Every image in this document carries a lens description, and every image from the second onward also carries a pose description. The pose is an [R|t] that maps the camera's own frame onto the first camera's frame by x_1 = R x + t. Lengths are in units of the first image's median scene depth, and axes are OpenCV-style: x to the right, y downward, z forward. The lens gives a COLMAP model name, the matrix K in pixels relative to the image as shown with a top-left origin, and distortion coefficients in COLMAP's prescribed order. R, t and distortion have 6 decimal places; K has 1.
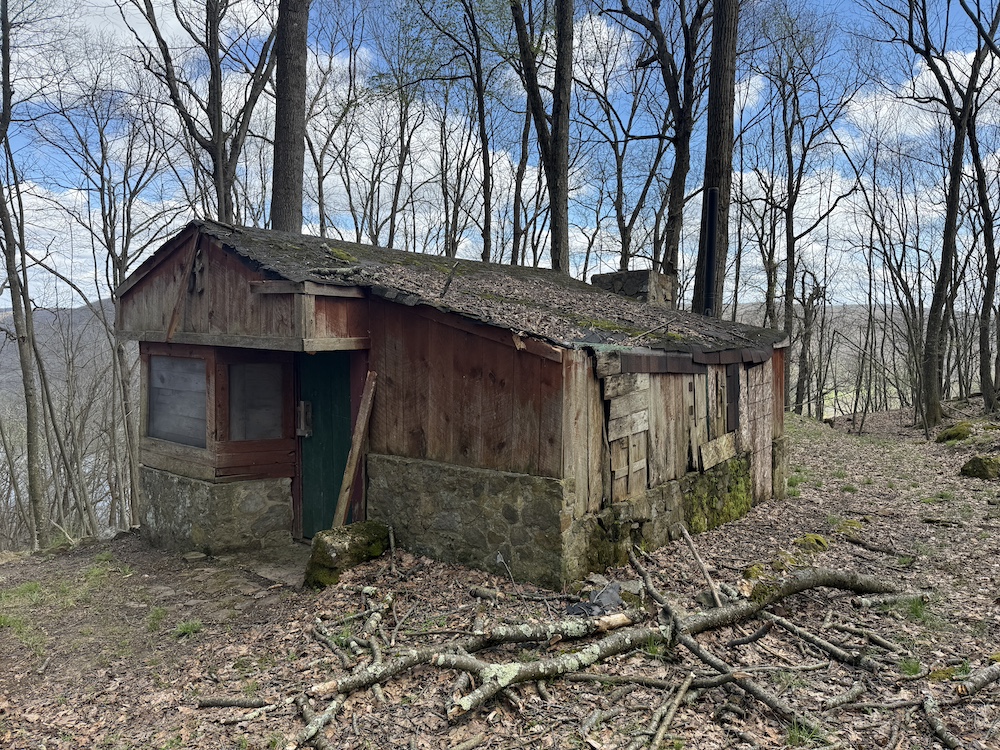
lens RADIAL K [[689.2, 0, 500.0], [0, 689.2, 375.0], [0, 0, 1]] dist [0.001482, -0.000642]
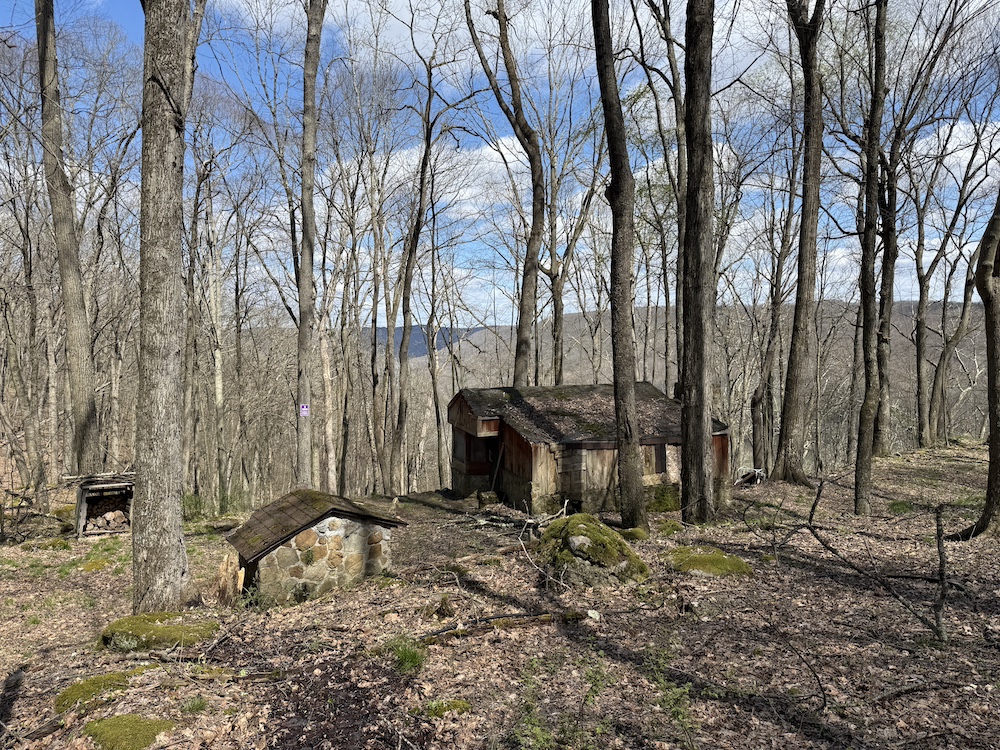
lens RADIAL K [[689.2, 0, 500.0], [0, 689.2, 375.0], [0, 0, 1]] dist [0.001482, -0.000642]
pose [[0.823730, 0.009122, -0.566909, 1.490902], [-0.014901, 0.999873, -0.005563, -0.280202], [0.566786, 0.013030, 0.823762, -1.482217]]
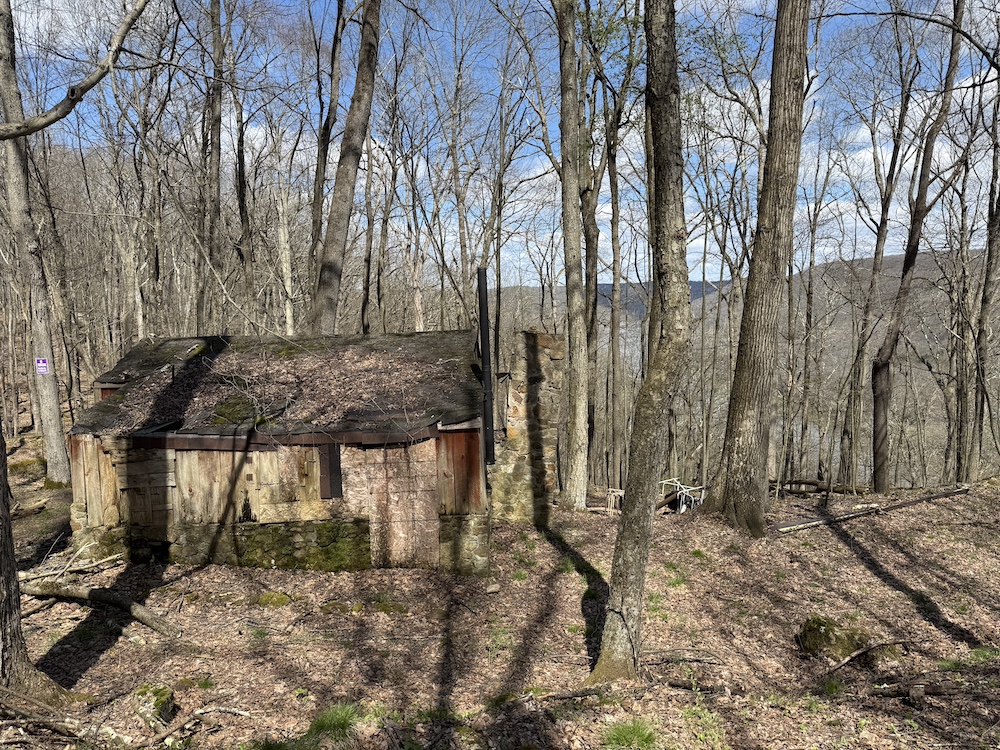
lens RADIAL K [[689.2, 0, 500.0], [0, 689.2, 375.0], [0, 0, 1]] dist [0.001482, -0.000642]
pose [[0.597602, 0.050805, -0.800181, 1.846344], [-0.012470, 0.998459, 0.054081, -0.257089], [0.801696, -0.022341, 0.597315, 0.667794]]
